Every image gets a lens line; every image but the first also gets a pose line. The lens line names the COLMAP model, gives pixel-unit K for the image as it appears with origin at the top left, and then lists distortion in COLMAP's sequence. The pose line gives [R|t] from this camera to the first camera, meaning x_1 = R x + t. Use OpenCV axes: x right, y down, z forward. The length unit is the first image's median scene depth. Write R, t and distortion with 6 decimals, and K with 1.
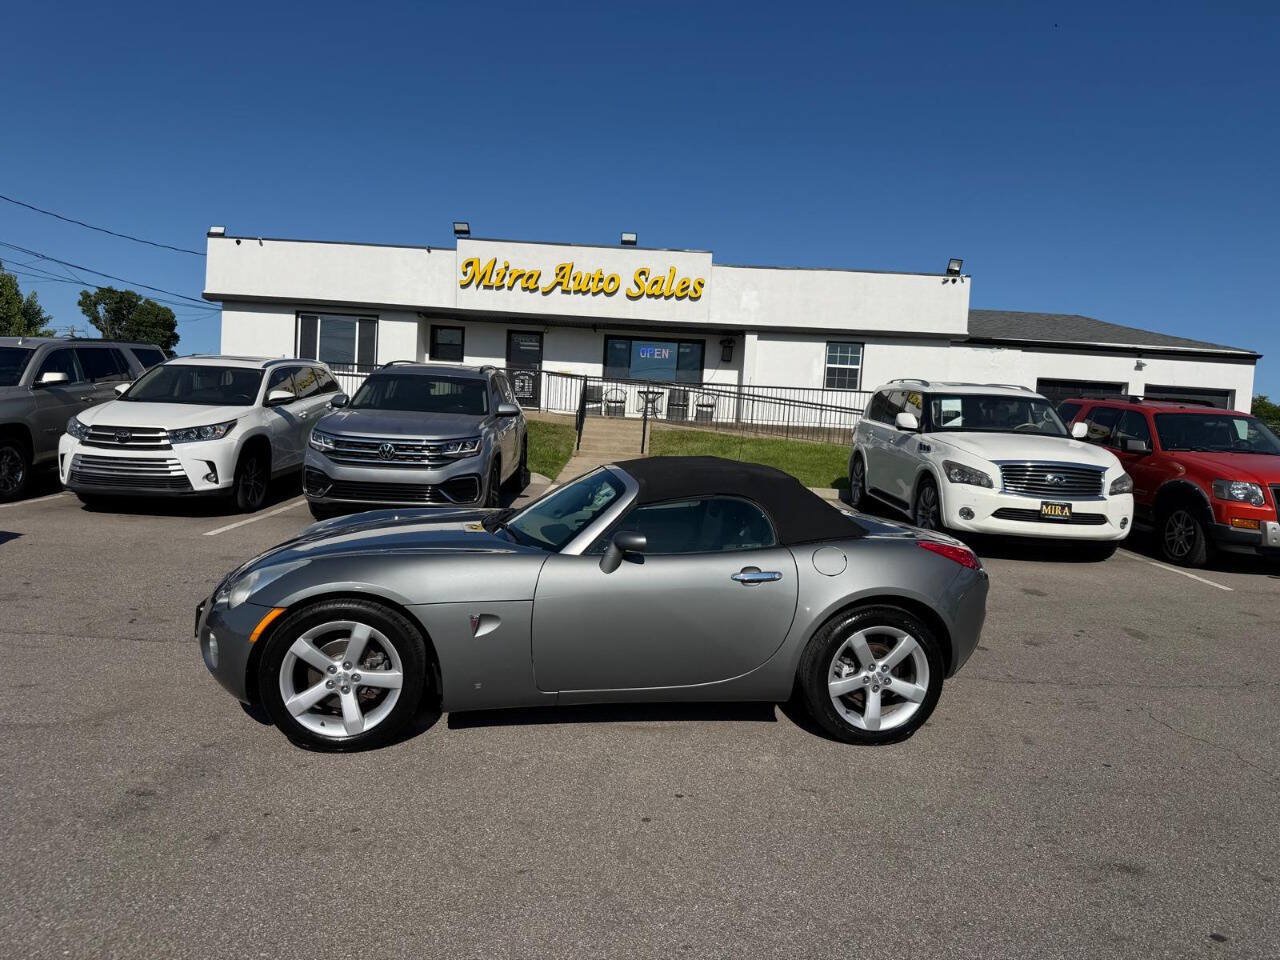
lens RADIAL K [[898.7, 0, 640.0], [0, 898.7, 480.0], [0, 0, 1]] dist [0.077704, -0.153641]
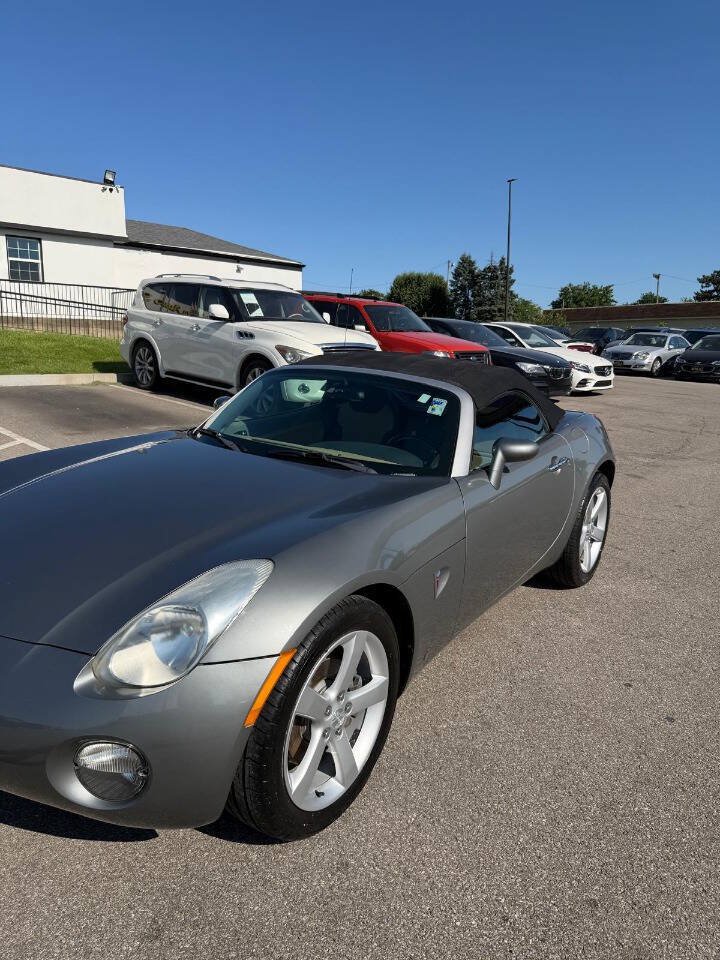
lens RADIAL K [[674.0, 0, 361.5], [0, 674.0, 467.5], [0, 0, 1]] dist [0.077704, -0.153641]
pose [[0.695851, -0.167641, 0.698347, -0.110553], [0.051748, 0.981551, 0.184063, -0.009307], [-0.716320, -0.091943, 0.691688, 0.114124]]
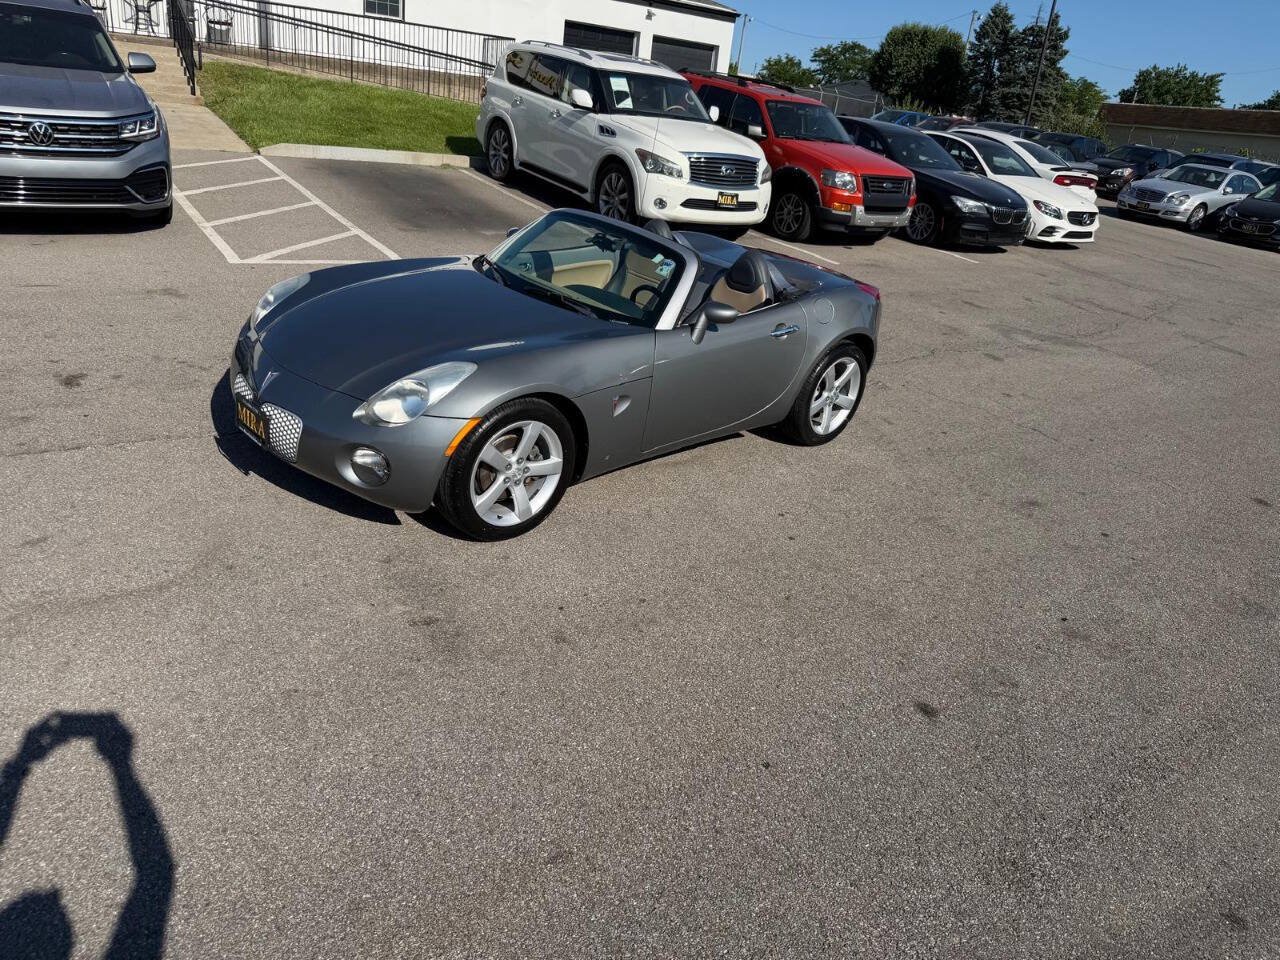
lens RADIAL K [[914.1, 0, 640.0], [0, 914.1, 480.0], [0, 0, 1]] dist [-0.003079, -0.005070]
pose [[0.825429, -0.181027, 0.534693, -0.133928], [-0.043057, 0.924238, 0.379382, -0.030366], [-0.562862, -0.336175, 0.755098, 0.022741]]
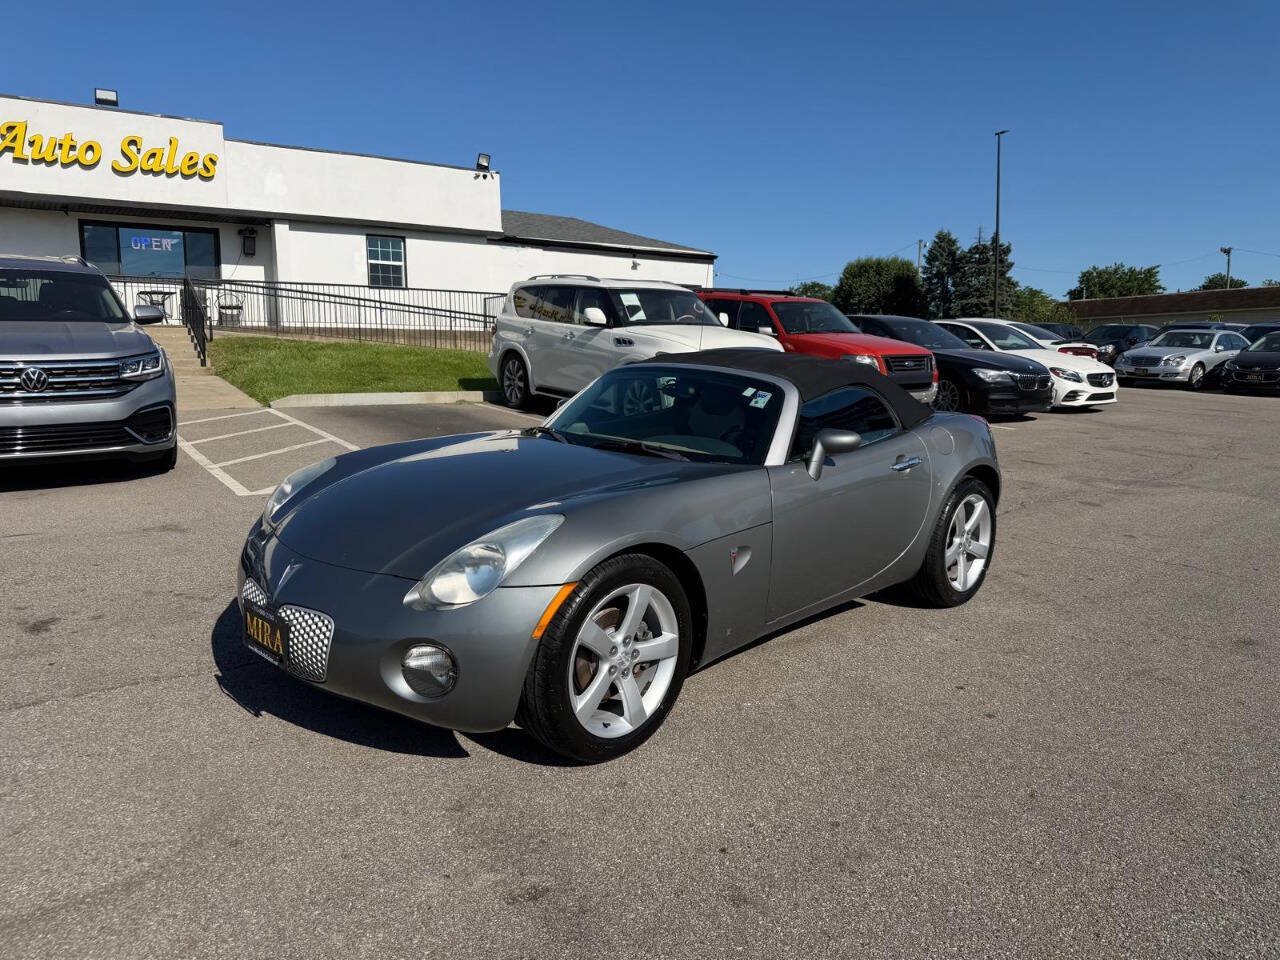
lens RADIAL K [[905.5, 0, 650.9], [0, 905.5, 464.2], [0, 0, 1]] dist [0.026958, -0.048540]
pose [[0.805983, -0.123477, 0.578916, -0.127304], [0.070621, 0.991074, 0.113066, -0.005061], [-0.587710, -0.050246, 0.807510, 0.065631]]
